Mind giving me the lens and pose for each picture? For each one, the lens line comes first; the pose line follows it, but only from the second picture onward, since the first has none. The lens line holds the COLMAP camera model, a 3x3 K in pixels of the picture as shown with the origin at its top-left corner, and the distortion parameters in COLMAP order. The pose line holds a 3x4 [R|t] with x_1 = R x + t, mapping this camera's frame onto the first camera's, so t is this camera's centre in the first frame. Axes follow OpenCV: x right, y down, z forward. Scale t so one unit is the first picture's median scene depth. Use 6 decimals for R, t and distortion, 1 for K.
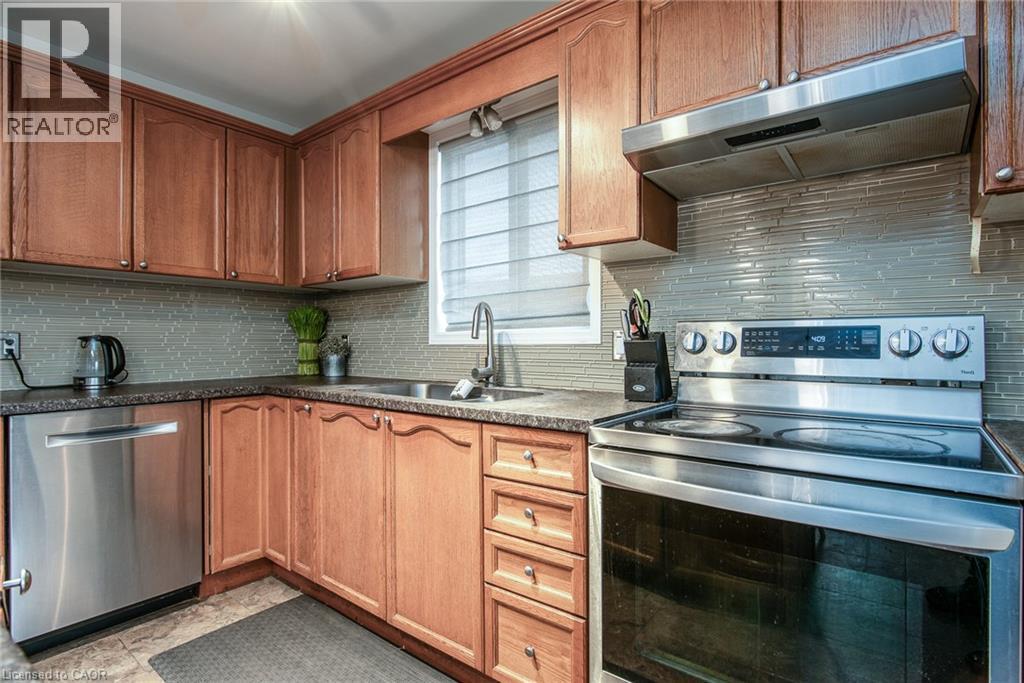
lens RADIAL K [[527.4, 0, 515.1], [0, 527.4, 340.6], [0, 0, 1]] dist [-0.004695, -0.000003]
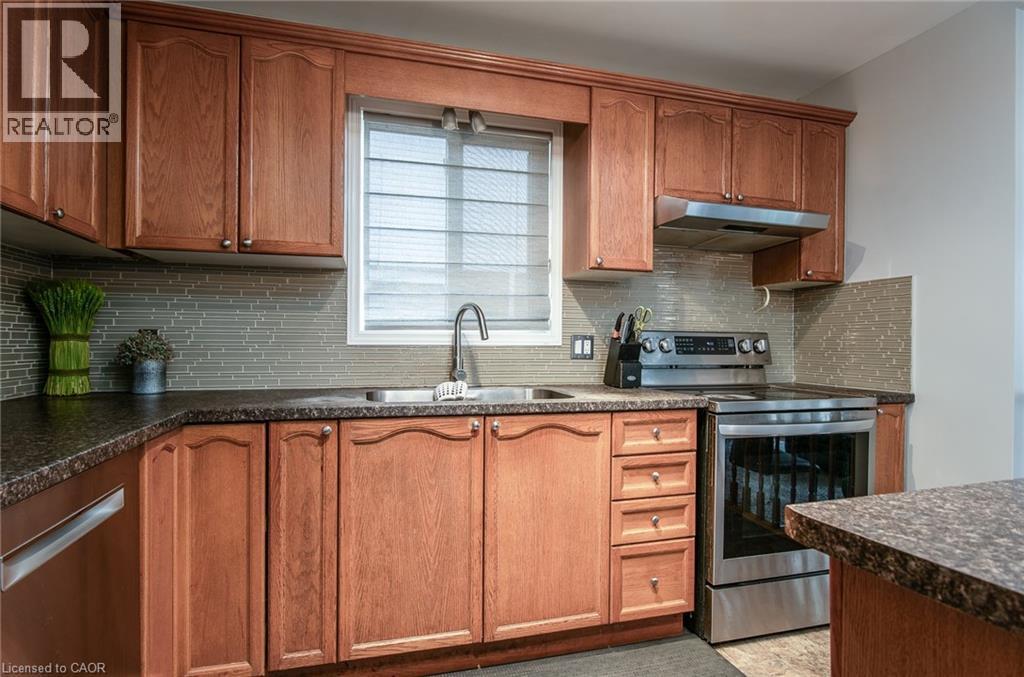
lens RADIAL K [[524.2, 0, 511.4], [0, 524.2, 344.4], [0, 0, 1]] dist [-0.005194, 0.000532]
pose [[0.576880, 0.005487, 0.816811, -1.091332], [-0.011903, 0.999928, 0.001689, 0.003627], [-0.816742, -0.010697, 0.576903, 0.480056]]
